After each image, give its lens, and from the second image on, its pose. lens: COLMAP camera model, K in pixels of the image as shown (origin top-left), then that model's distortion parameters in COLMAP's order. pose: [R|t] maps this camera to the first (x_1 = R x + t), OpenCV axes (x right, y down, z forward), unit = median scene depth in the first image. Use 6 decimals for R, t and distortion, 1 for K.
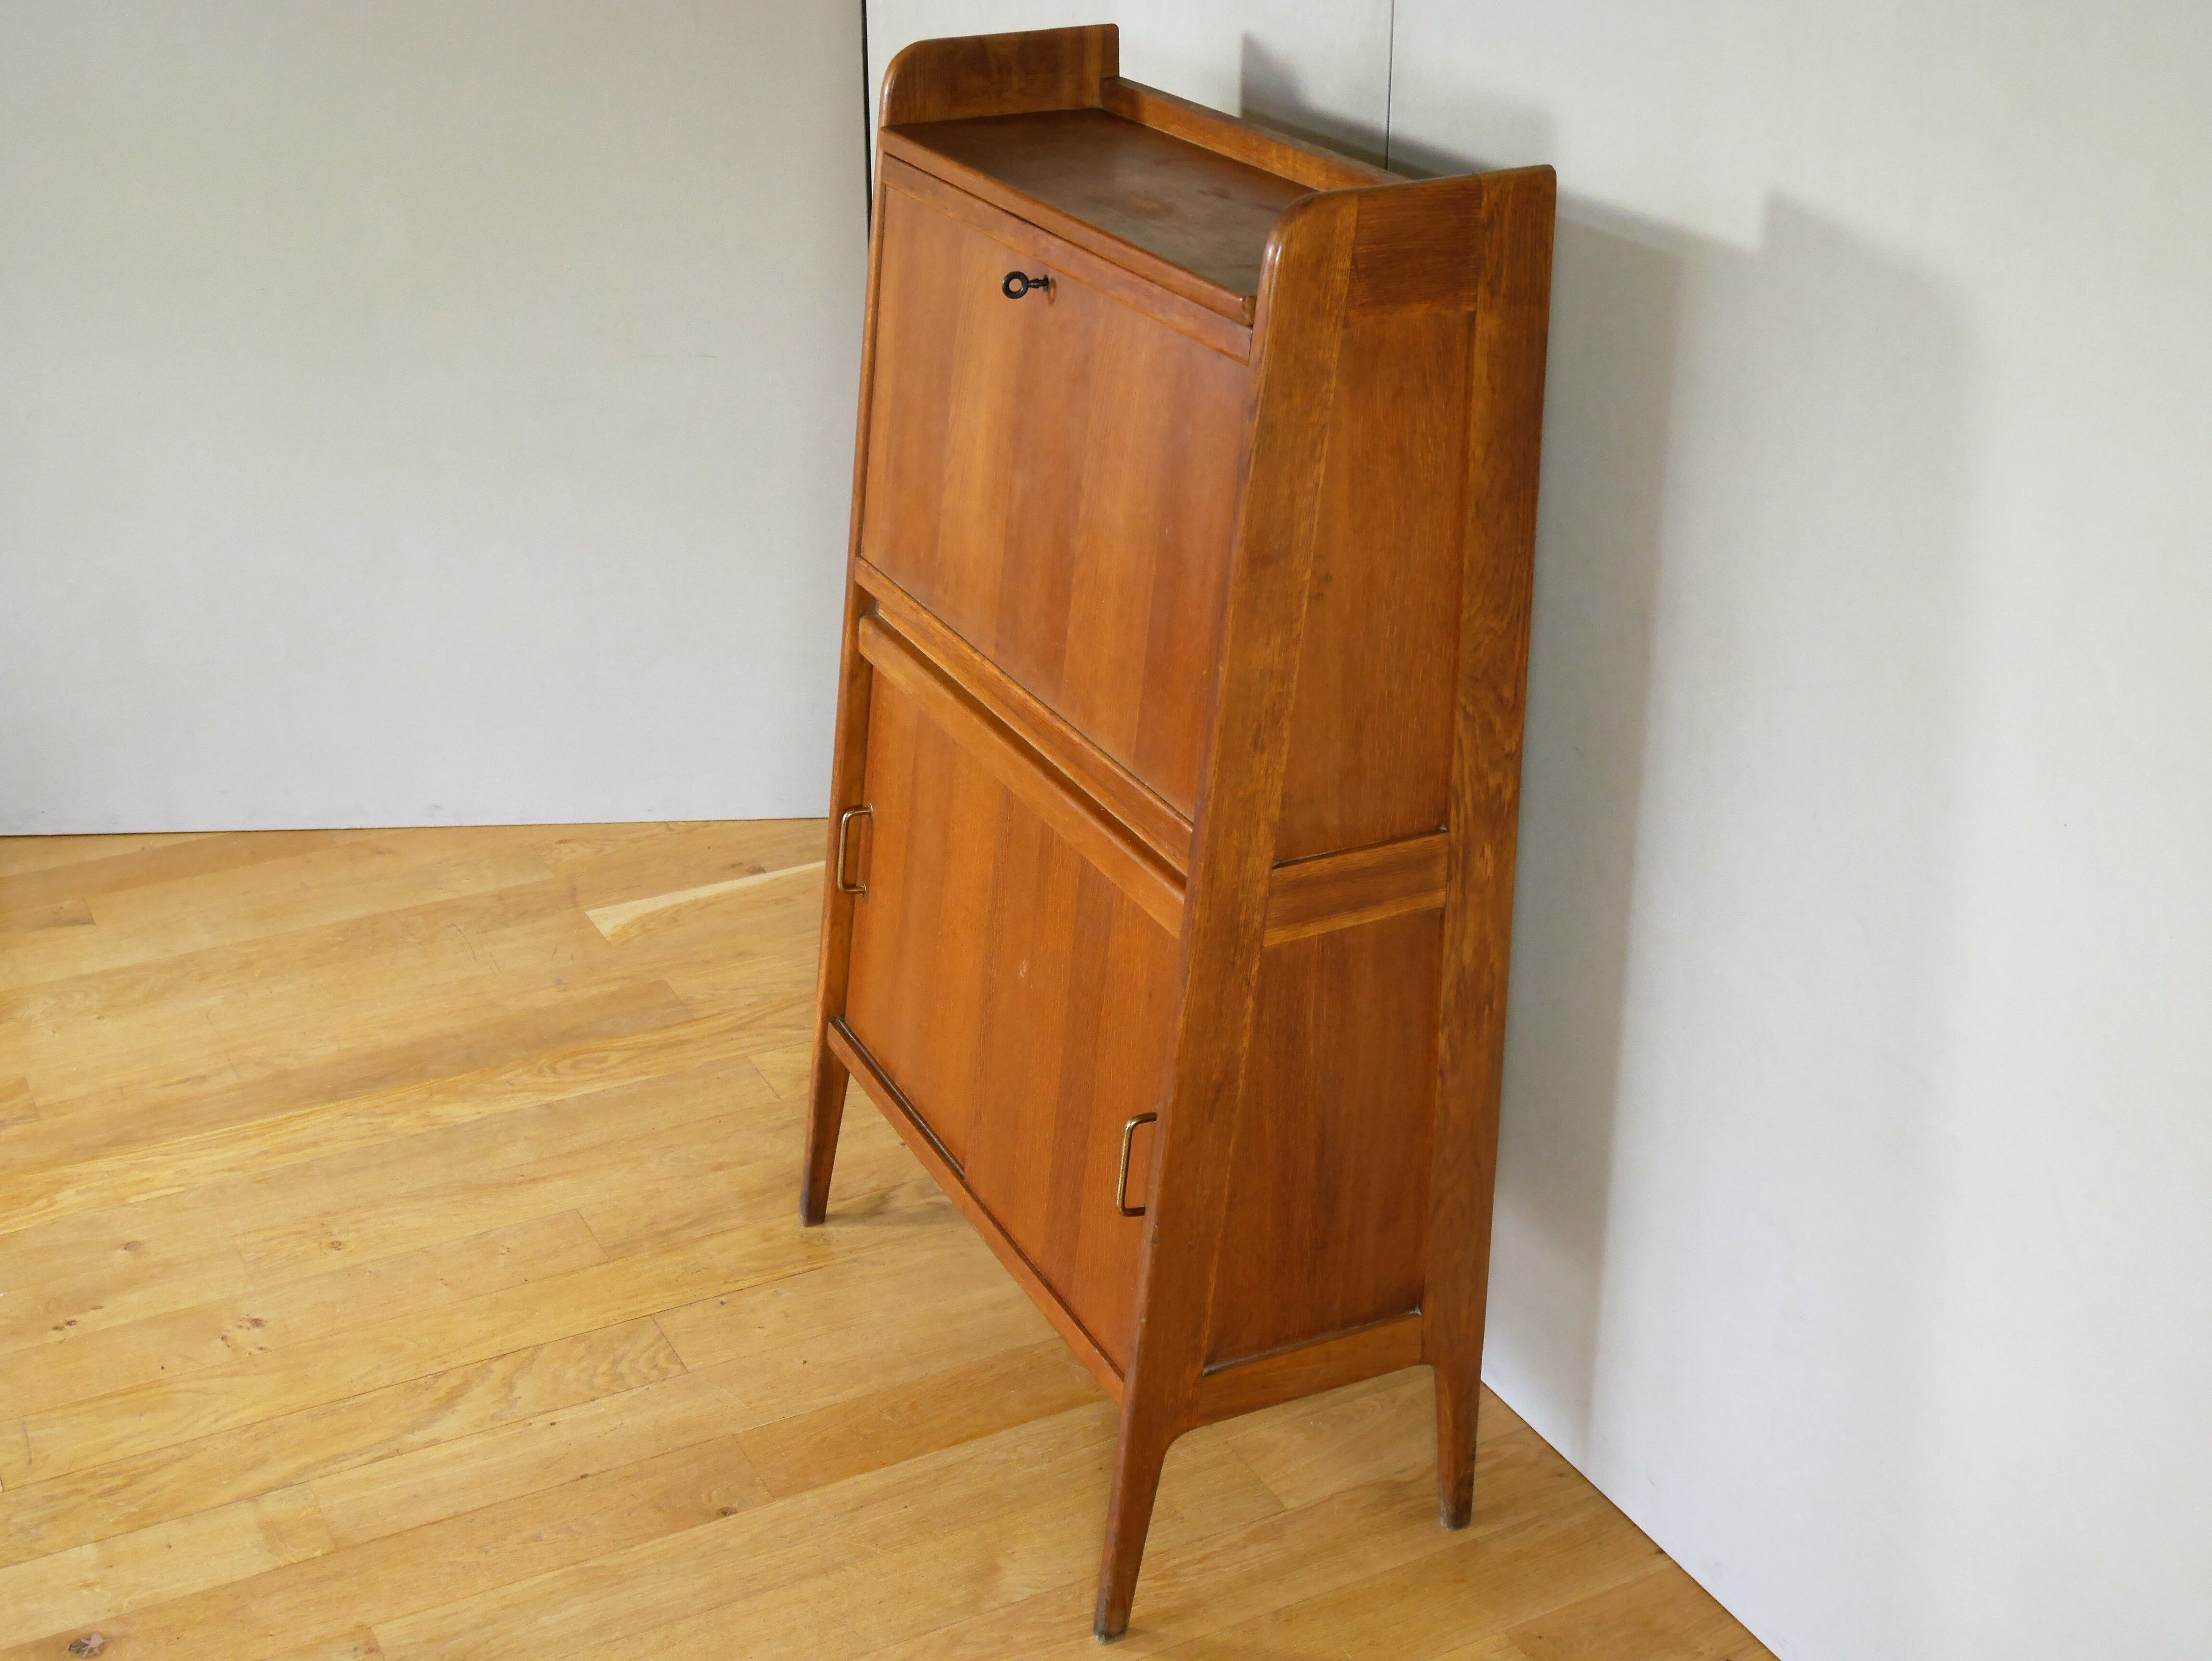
lens RADIAL K [[2848.1, 0, 1097.9], [0, 2848.1, 840.0], [0, 0, 1]] dist [0.000143, -0.062837]
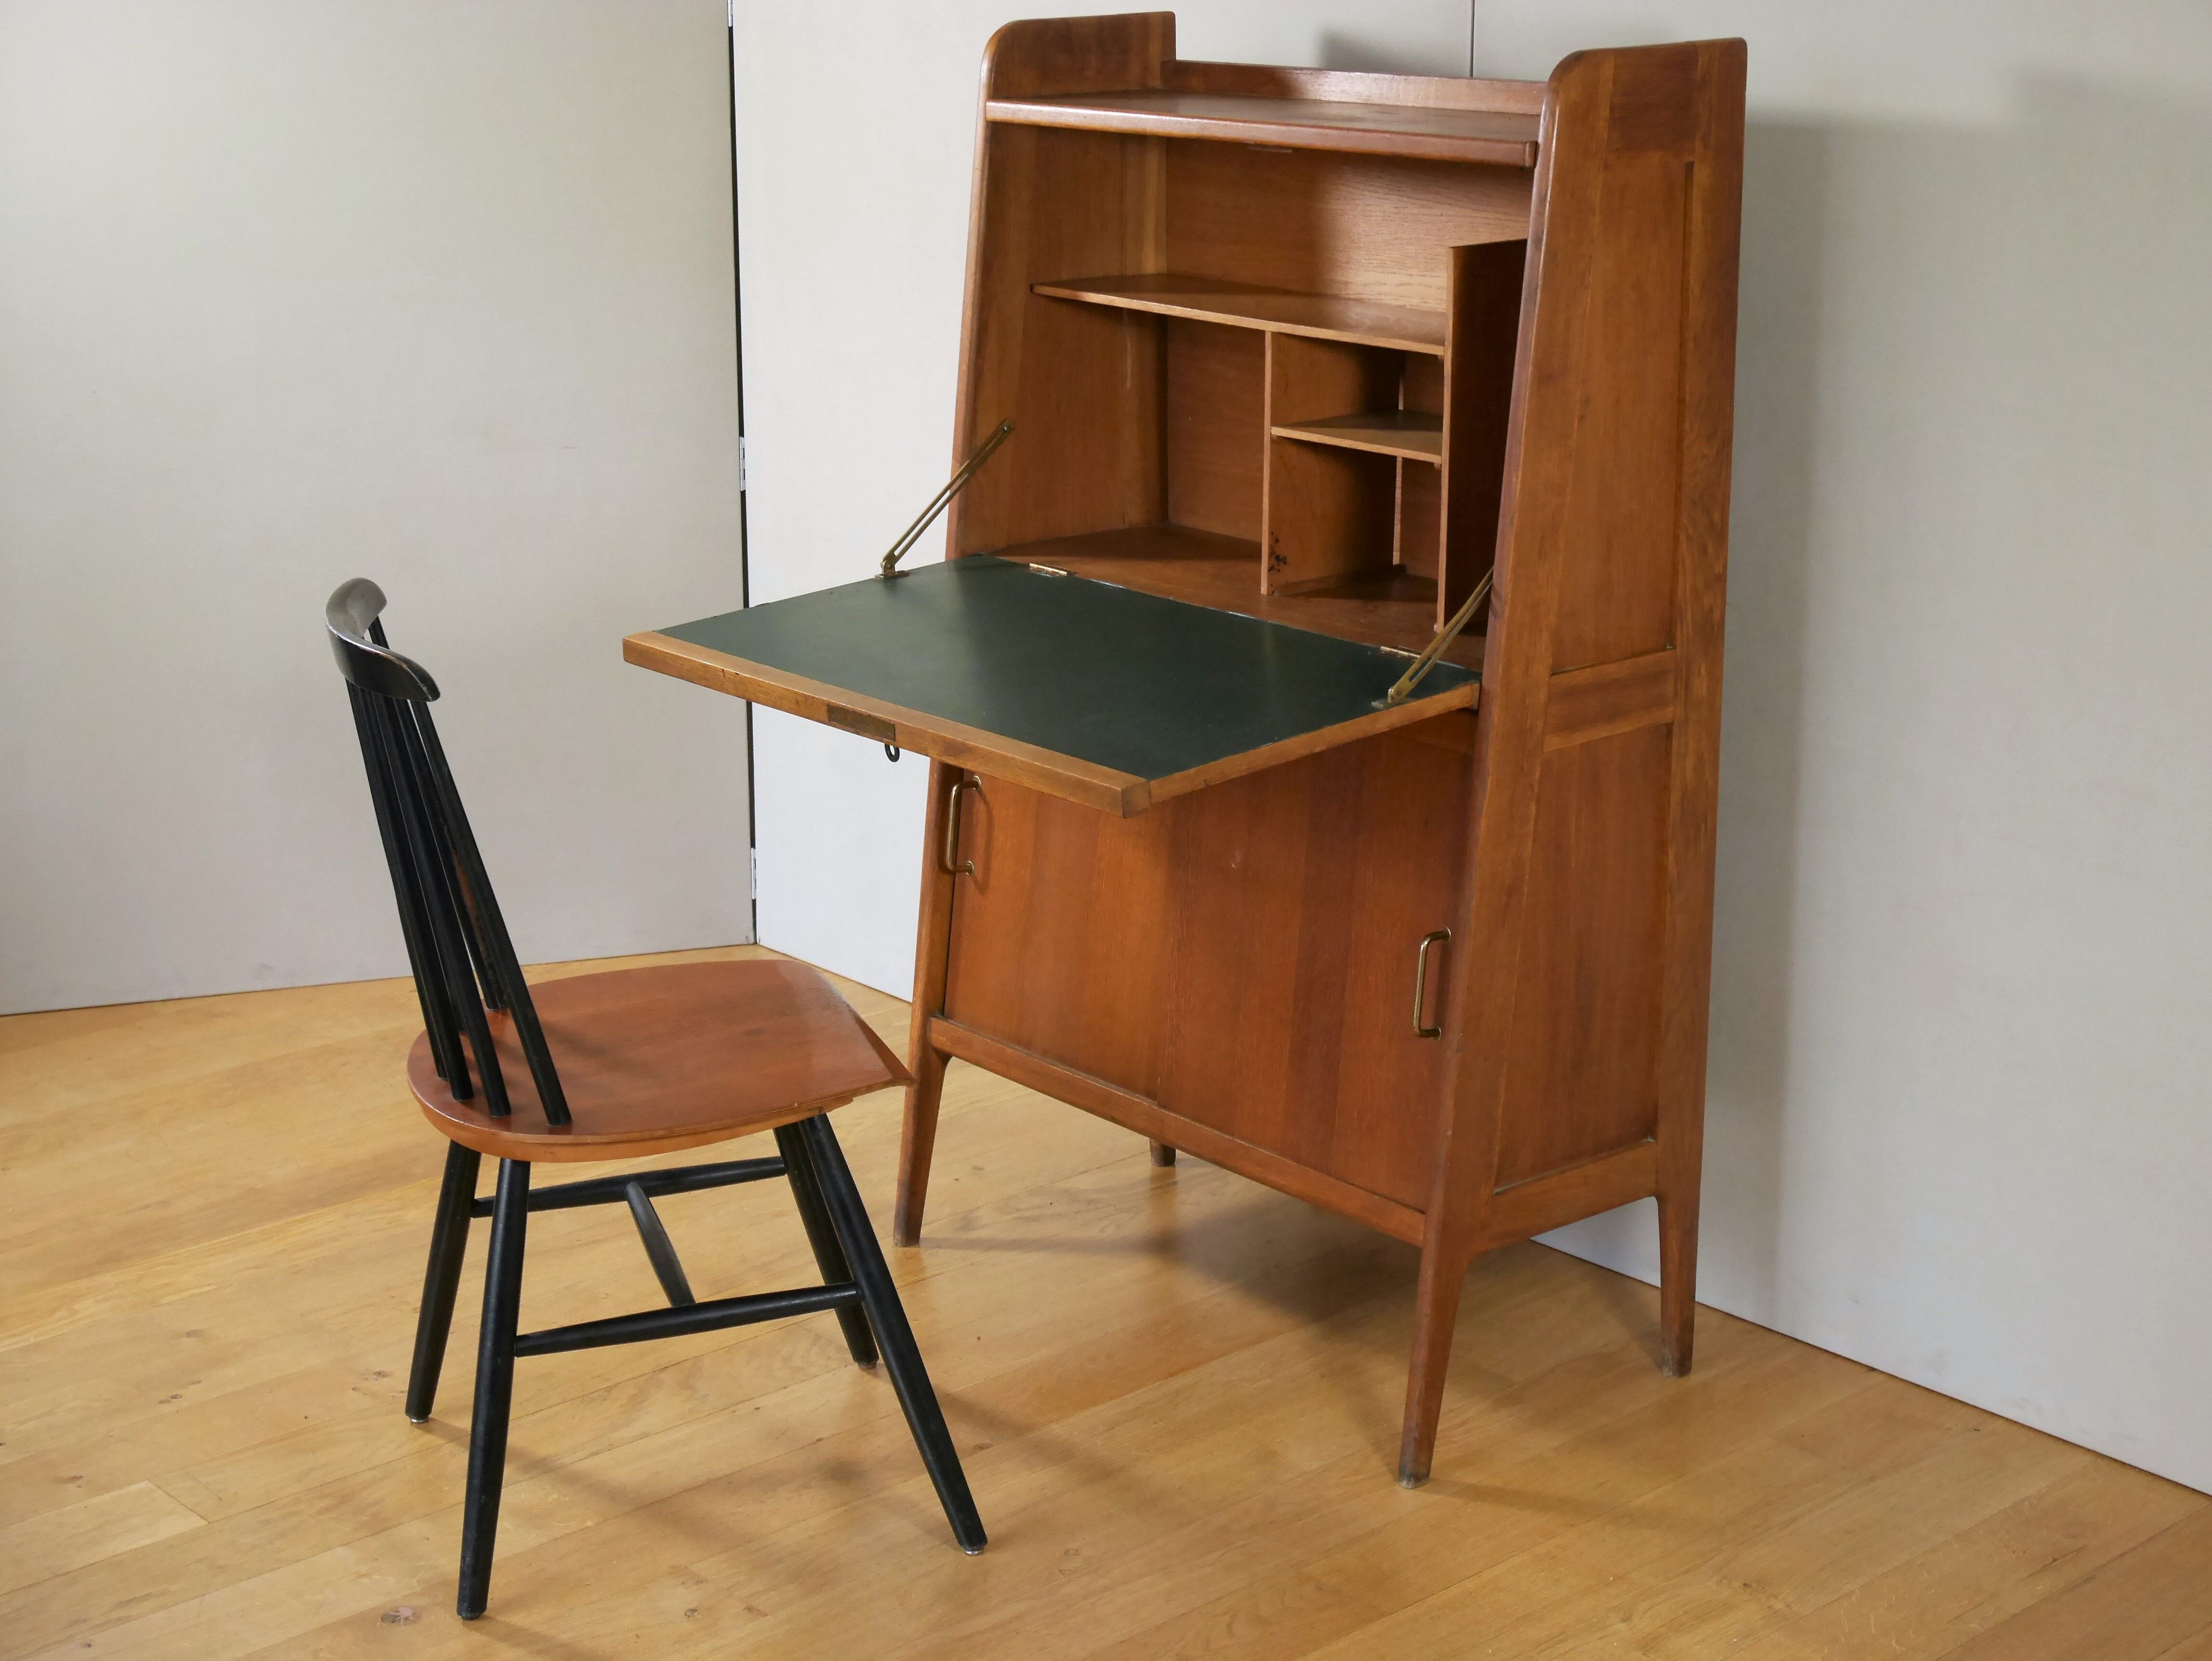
lens RADIAL K [[3546.6, 0, 1106.0], [0, 3546.6, 830.5], [0, 0, 1]] dist [-0.010620, 0.073801]
pose [[0.966922, -0.071577, 0.244822, -0.397078], [0.109765, 0.983165, -0.146076, 0.223699], [-0.230245, 0.168117, 0.958501, -0.230874]]
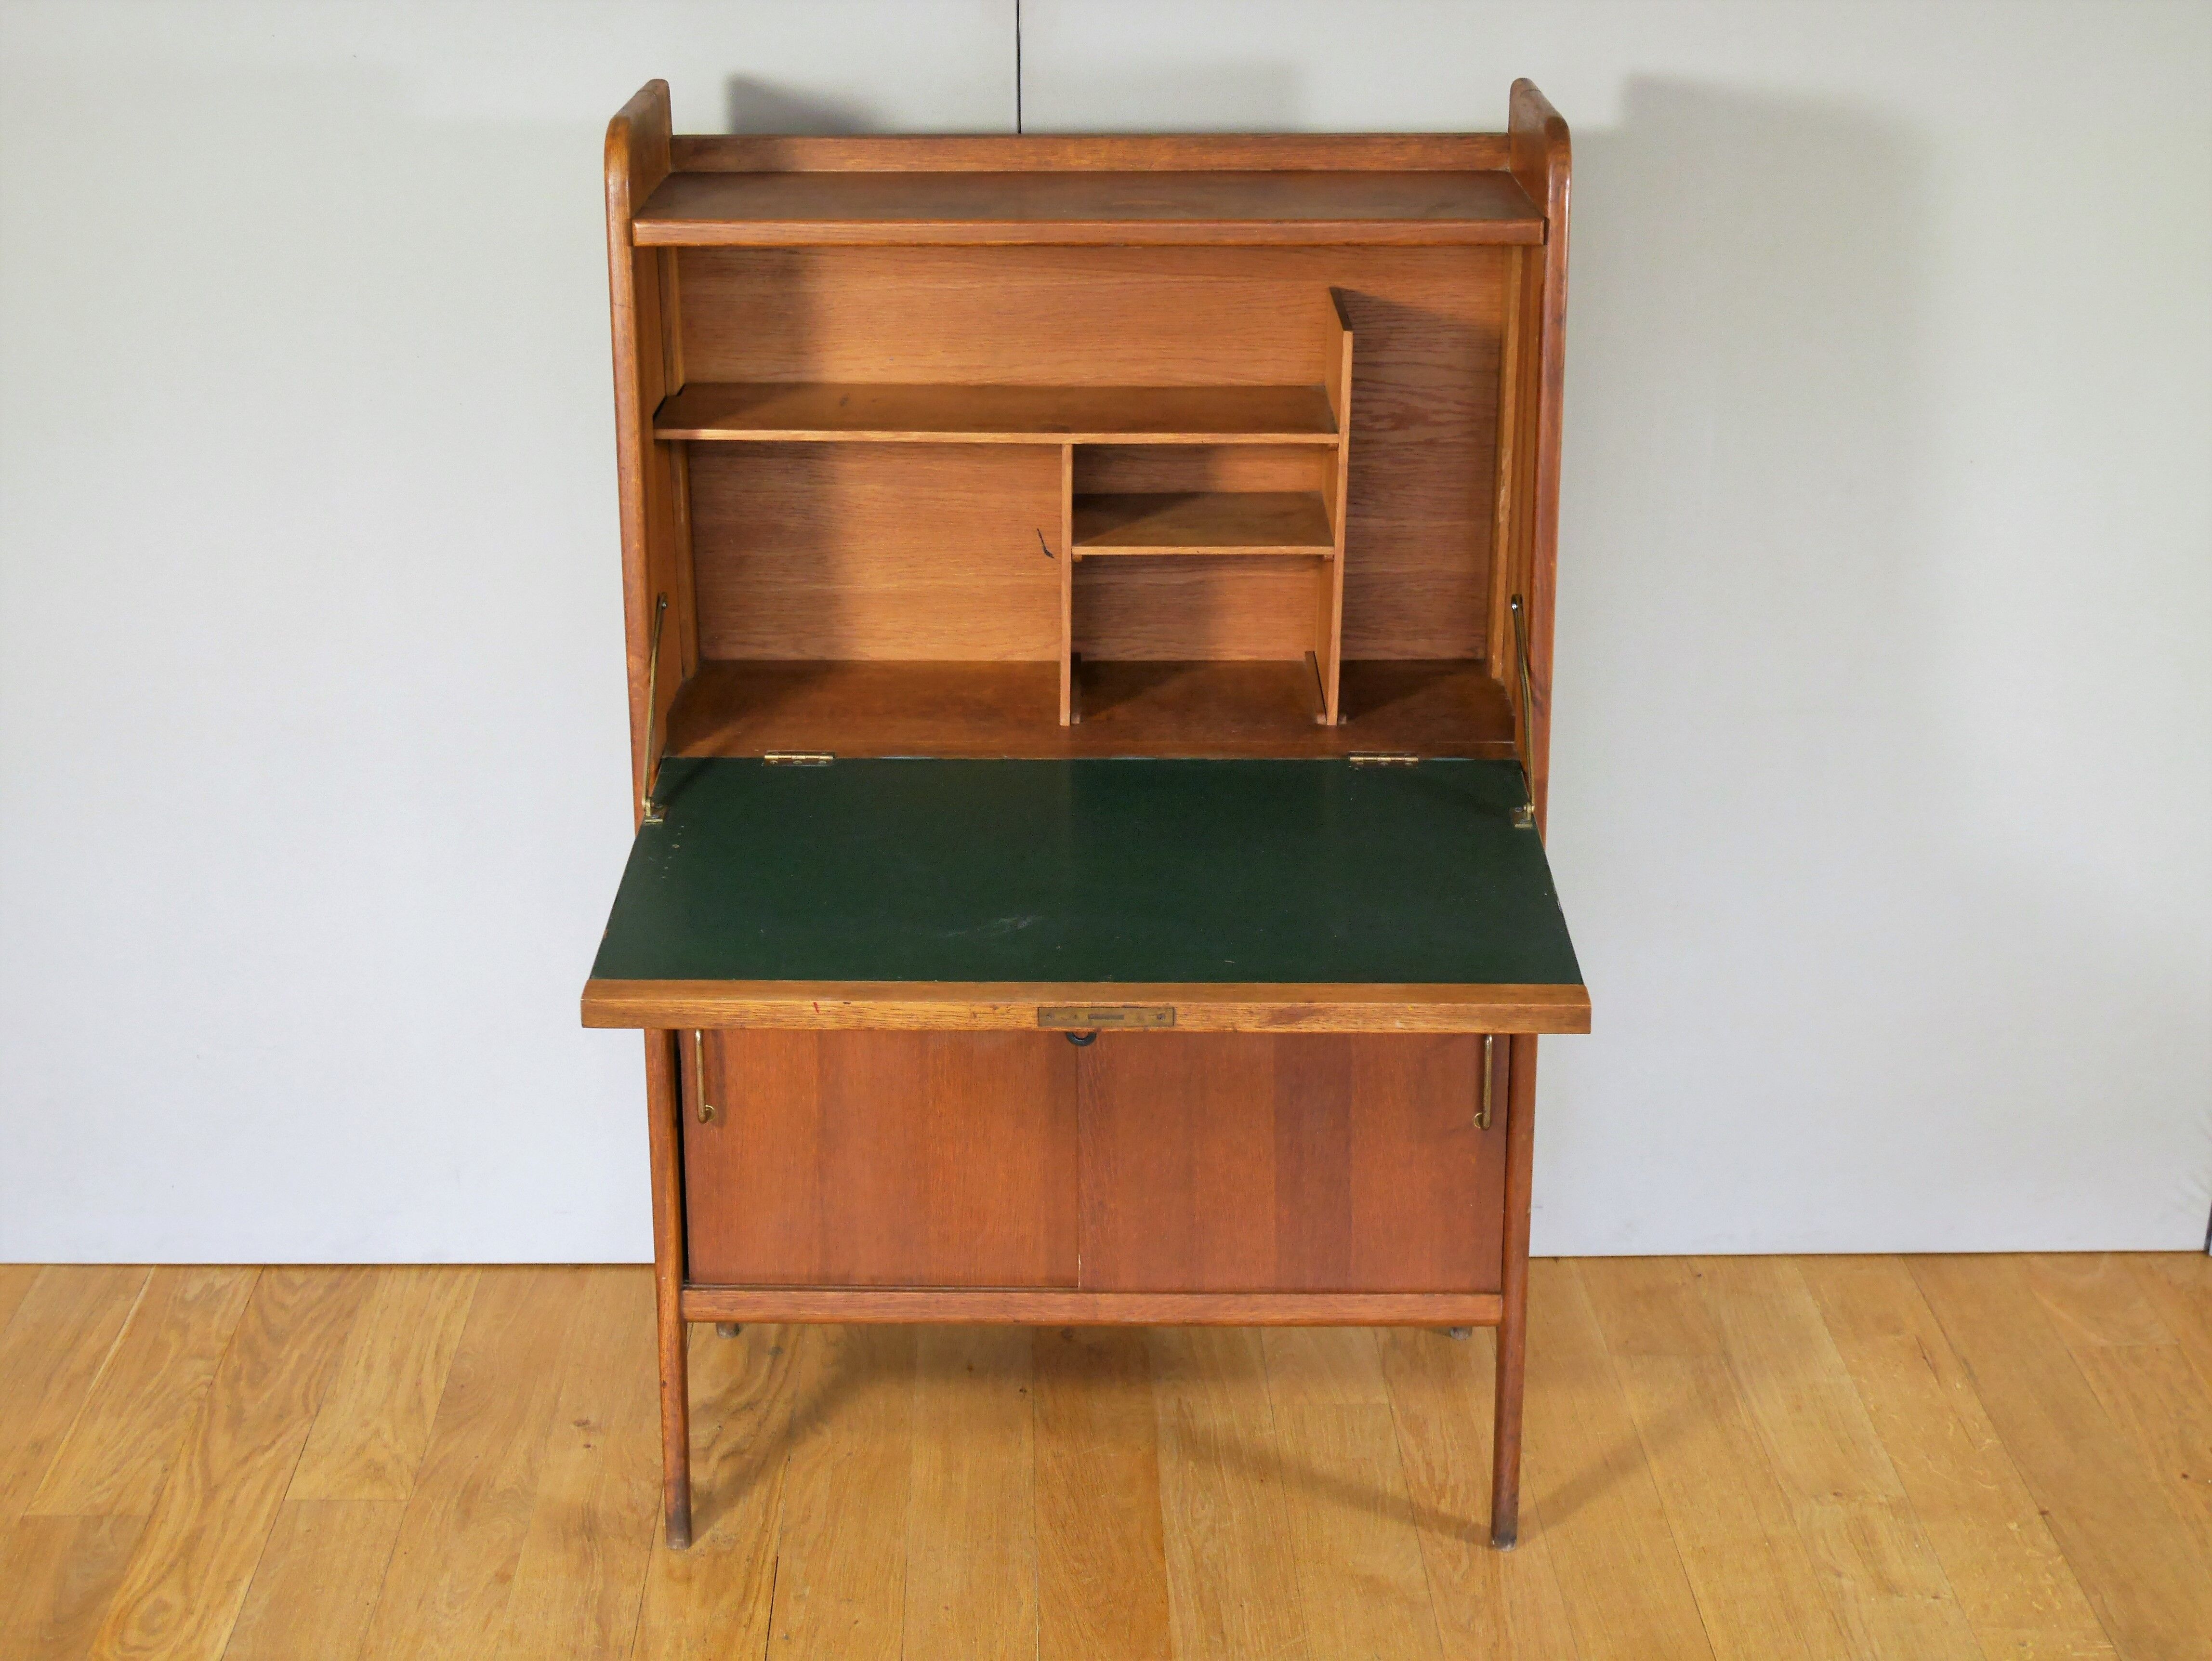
lens RADIAL K [[2955.2, 0, 1105.8], [0, 2955.2, 824.0], [0, 0, 1]] dist [-0.024229, 0.014661]
pose [[0.433596, -0.337108, 0.835675, -0.866600], [0.376575, 0.910311, 0.171827, -0.196509], [-0.818648, 0.240191, 0.521654, 0.497944]]
